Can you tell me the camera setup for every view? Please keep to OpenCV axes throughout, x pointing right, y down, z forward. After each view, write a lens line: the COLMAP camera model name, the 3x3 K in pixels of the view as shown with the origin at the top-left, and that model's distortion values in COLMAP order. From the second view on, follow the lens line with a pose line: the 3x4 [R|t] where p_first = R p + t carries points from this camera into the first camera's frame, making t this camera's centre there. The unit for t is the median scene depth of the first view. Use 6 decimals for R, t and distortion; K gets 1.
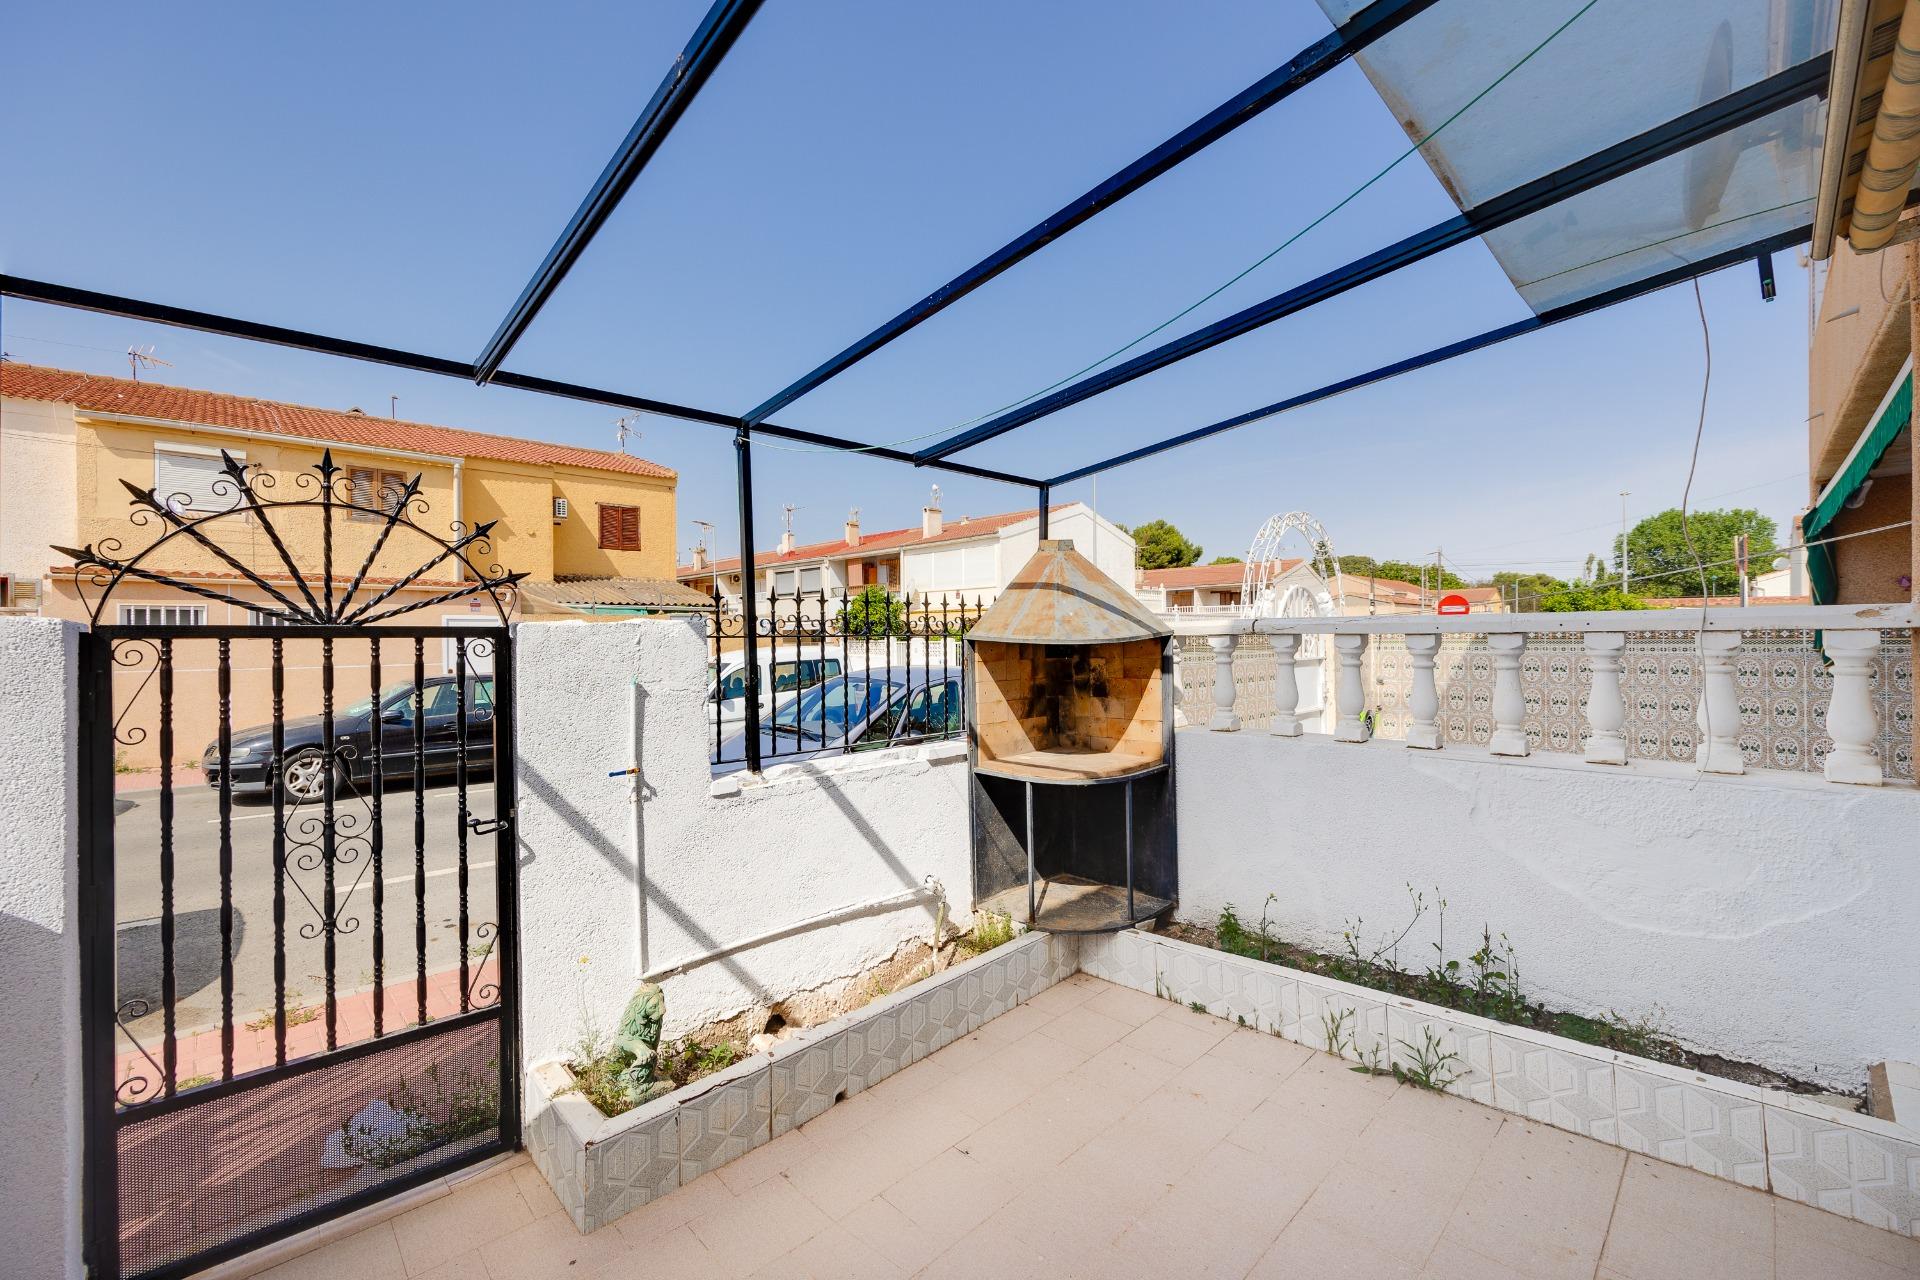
lens RADIAL K [[775.1, 0, 910.7], [0, 775.1, 638.7], [0, 0, 1]] dist [0.001695, 0.000092]
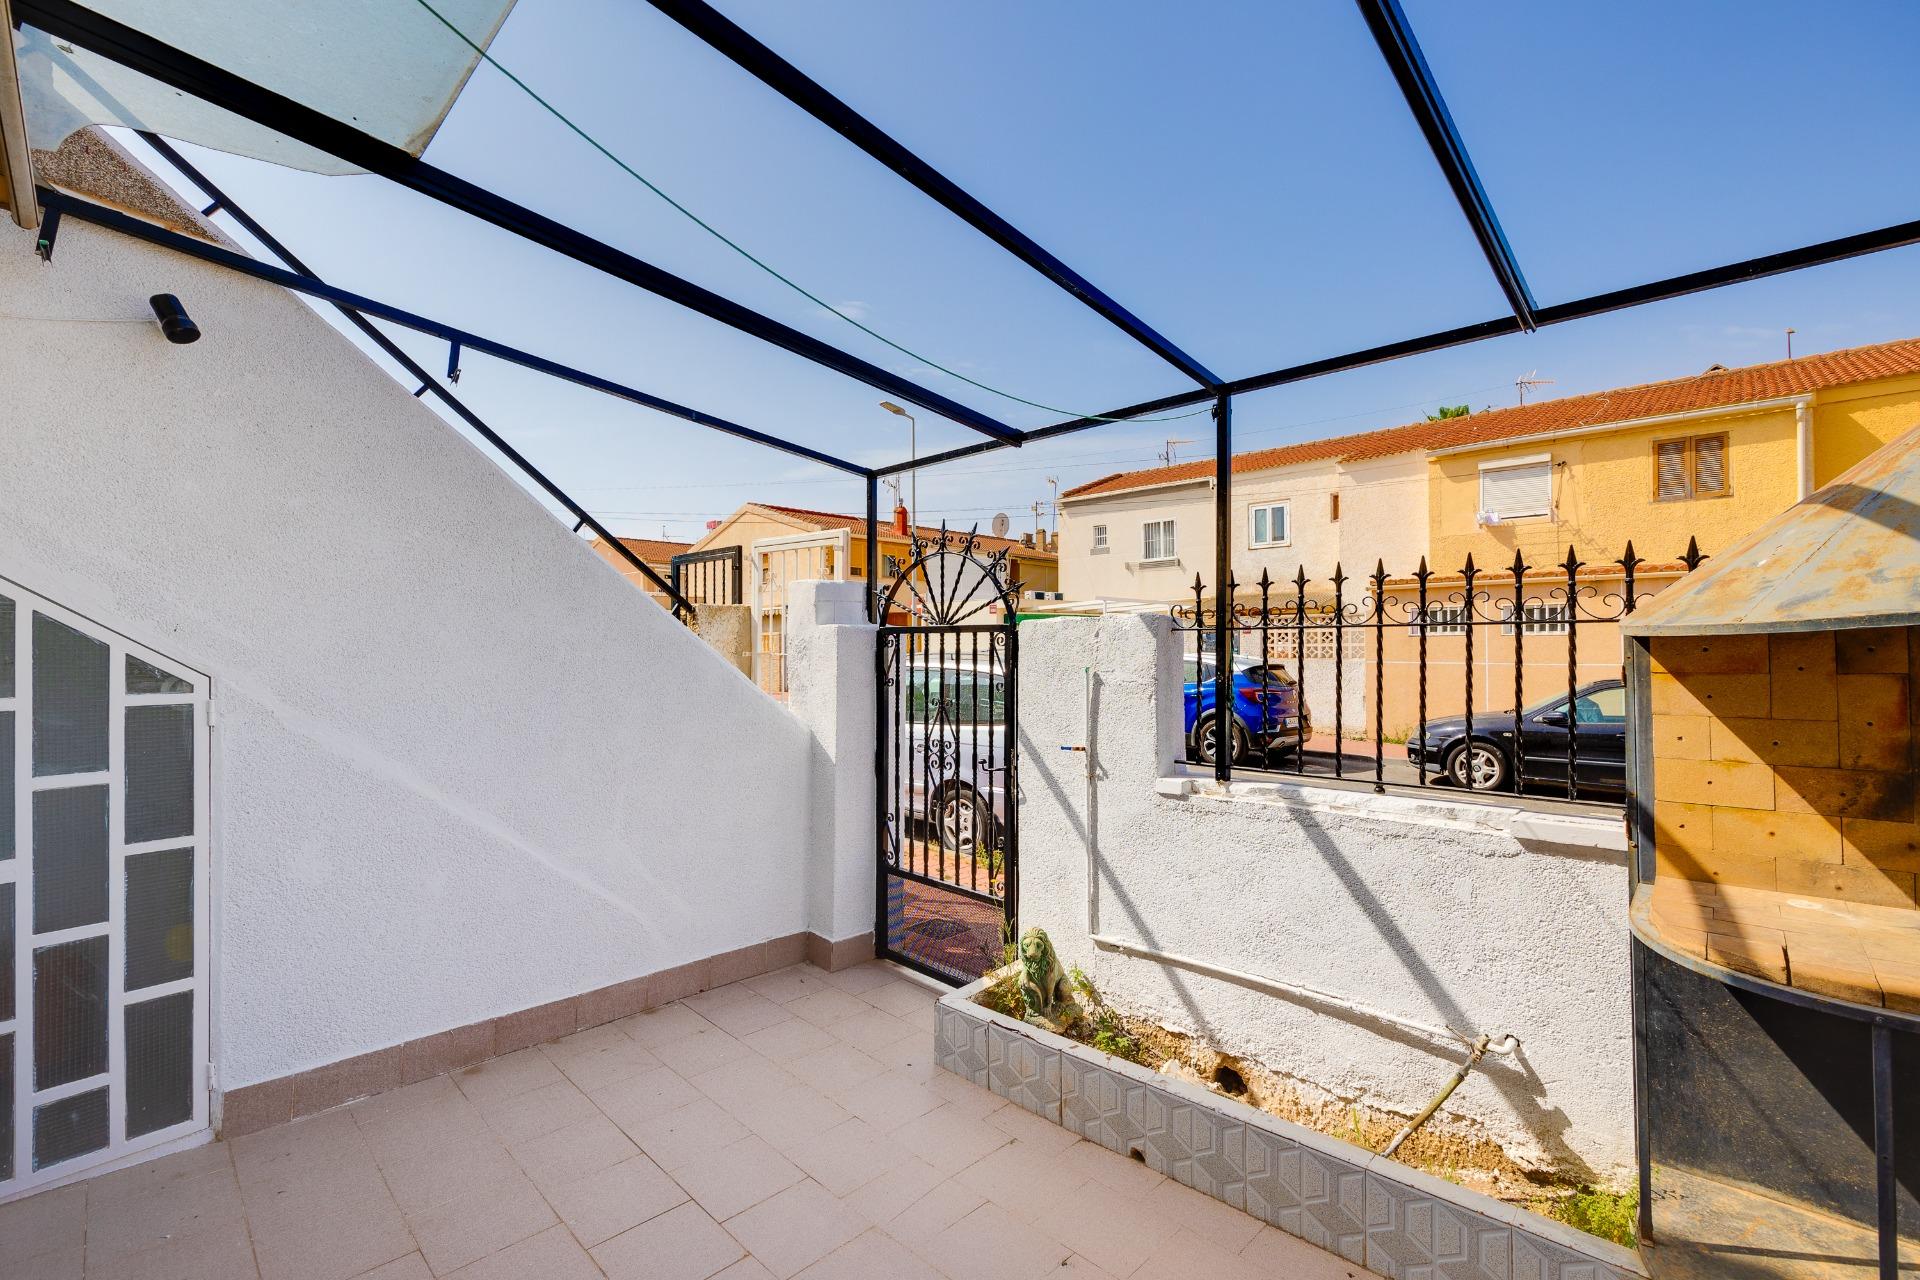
lens RADIAL K [[814.1, 0, 969.7], [0, 814.1, 640.3], [0, 0, 1]] dist [0.001683, -0.000449]
pose [[0.085933, 0.002635, -0.996297, 0.691268], [0.002710, 0.999992, 0.002879, 0.007204], [0.996297, -0.002947, 0.085925, 0.631051]]
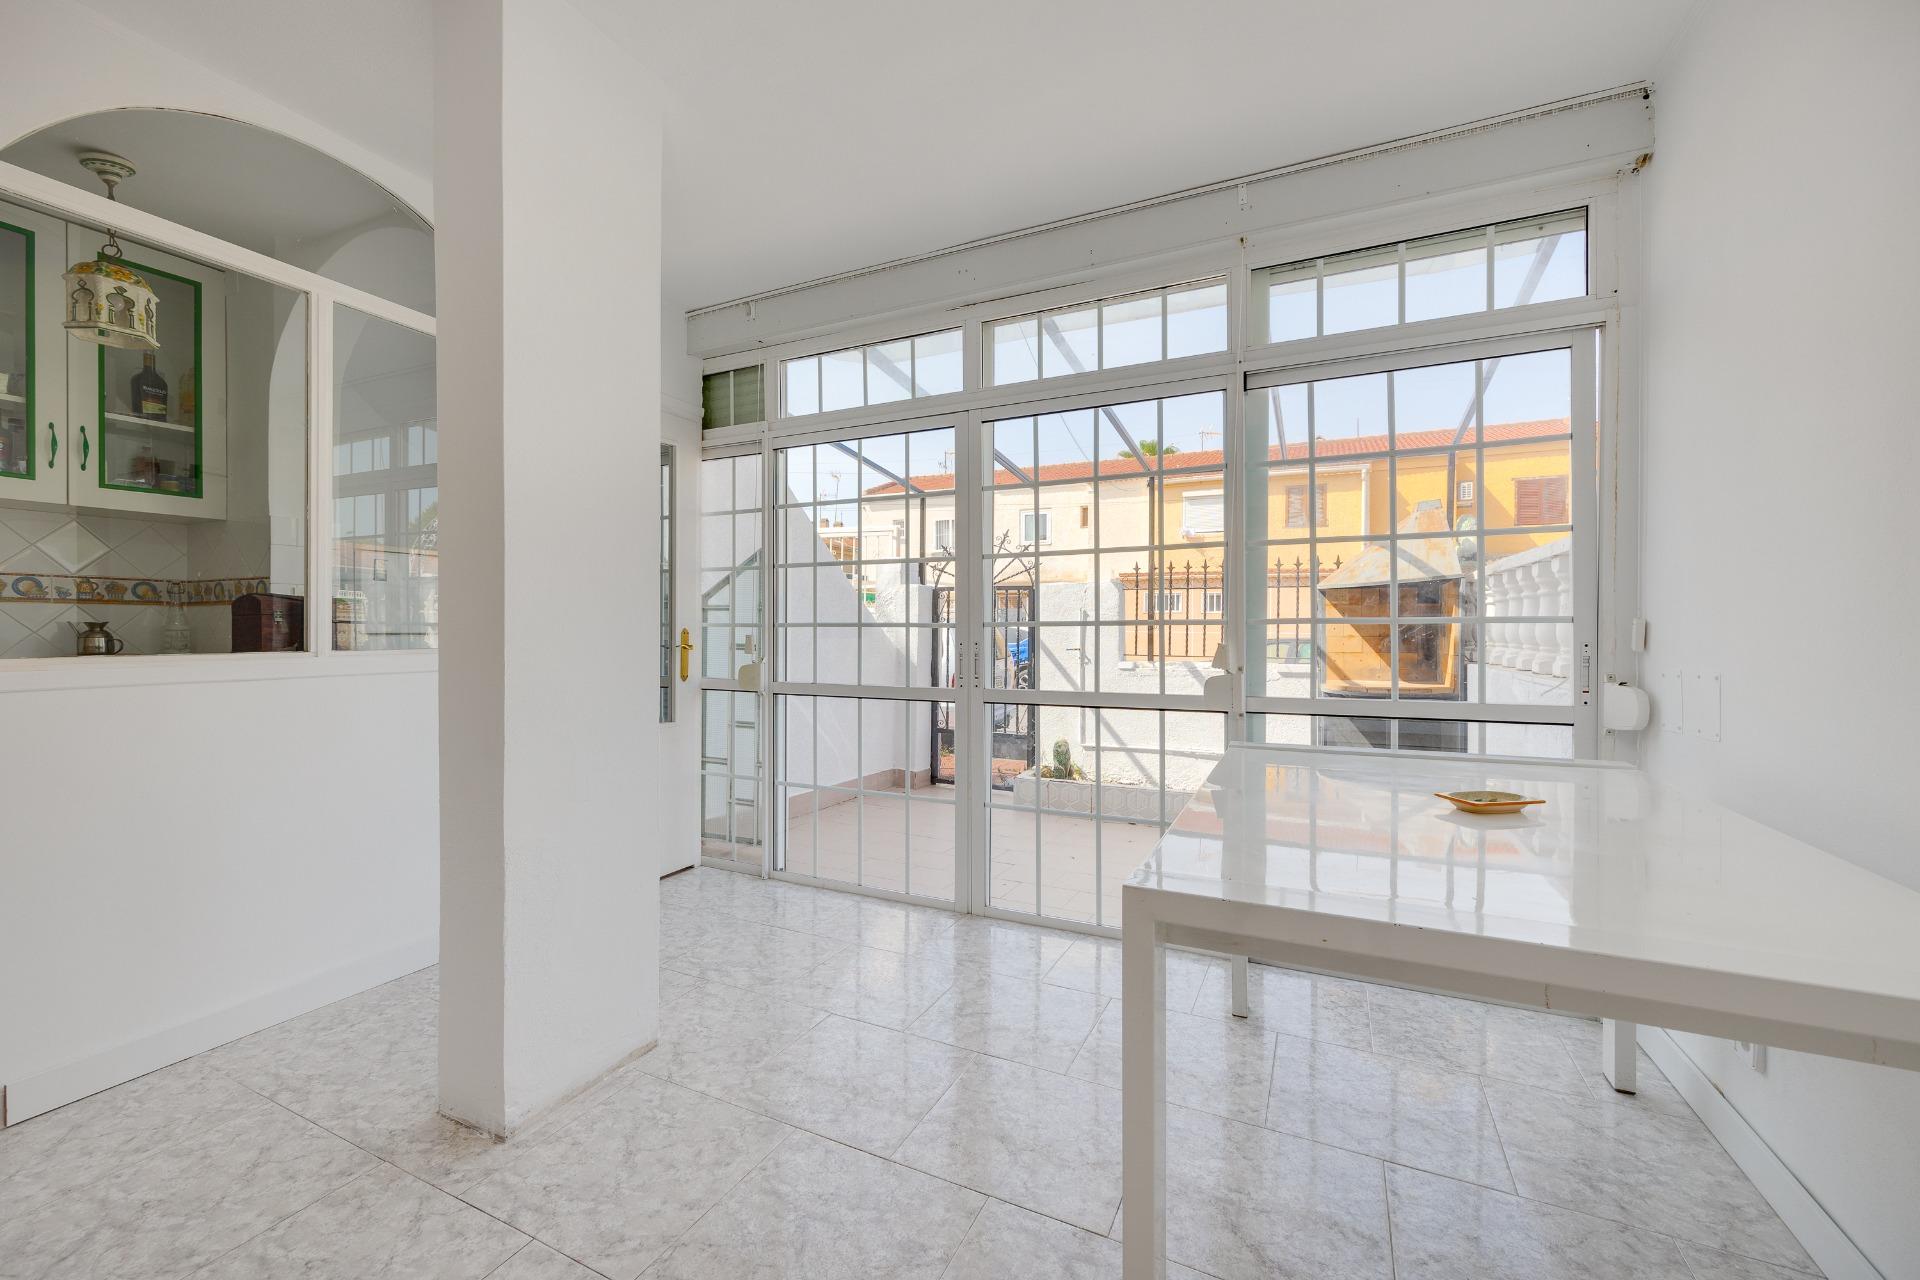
lens RADIAL K [[743.7, 0, 960.7], [0, 743.7, 635.1], [0, 0, 1]] dist [-0.000799, -0.000043]
pose [[0.381290, 0.025101, -0.924115, 1.279706], [-0.013475, 0.999676, 0.021594, 0.076558], [0.924357, 0.004219, 0.381505, -0.112360]]
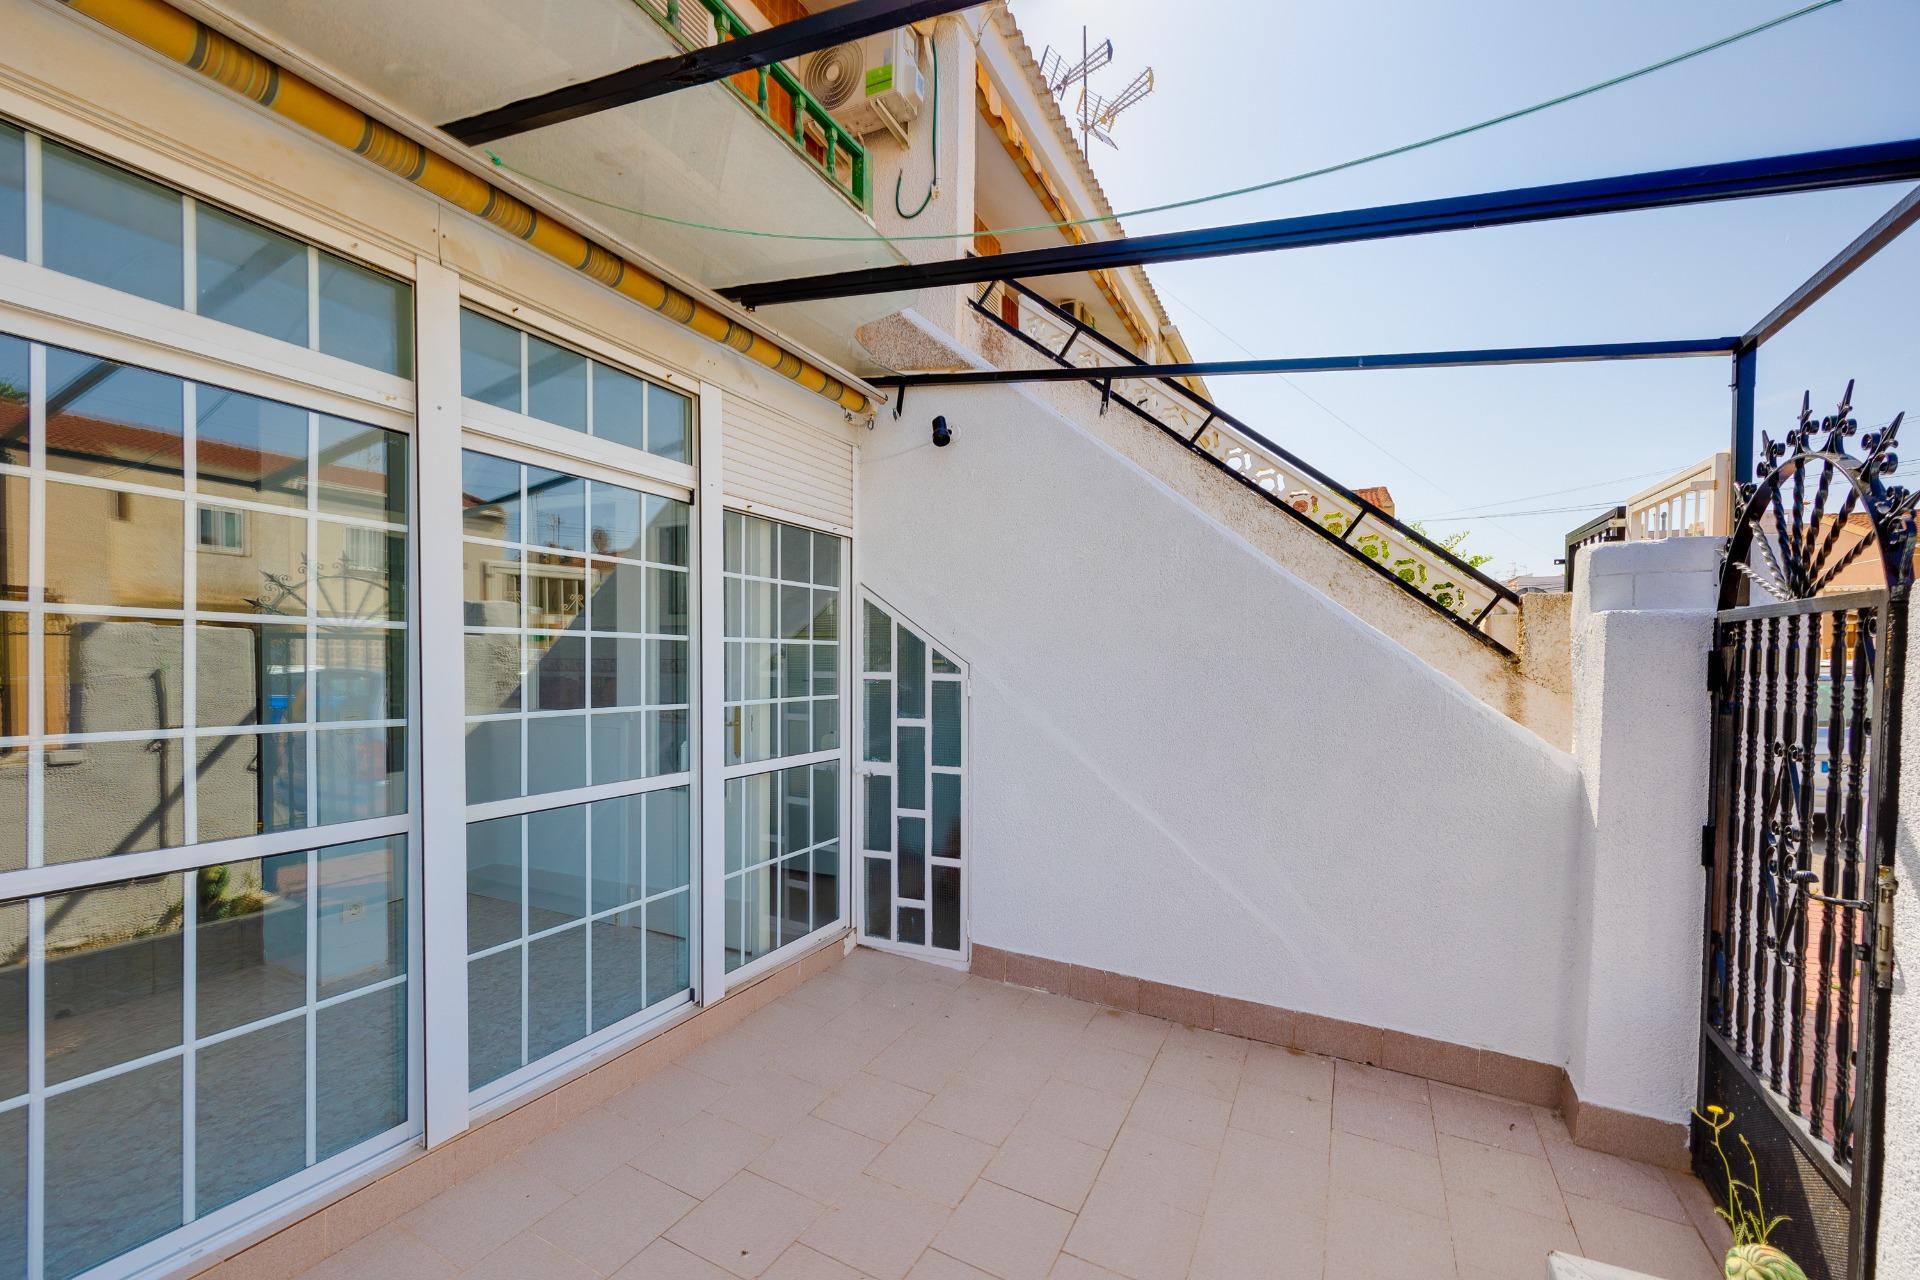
lens RADIAL K [[814.1, 0, 941.7], [0, 814.1, 669.5], [0, 0, 1]] dist [0.001683, -0.000449]
pose [[-0.930061, 0.012469, -0.367193, 0.319519], [0.003510, 0.999680, 0.025057, 0.021202], [0.367388, 0.022016, -0.929807, 1.039367]]
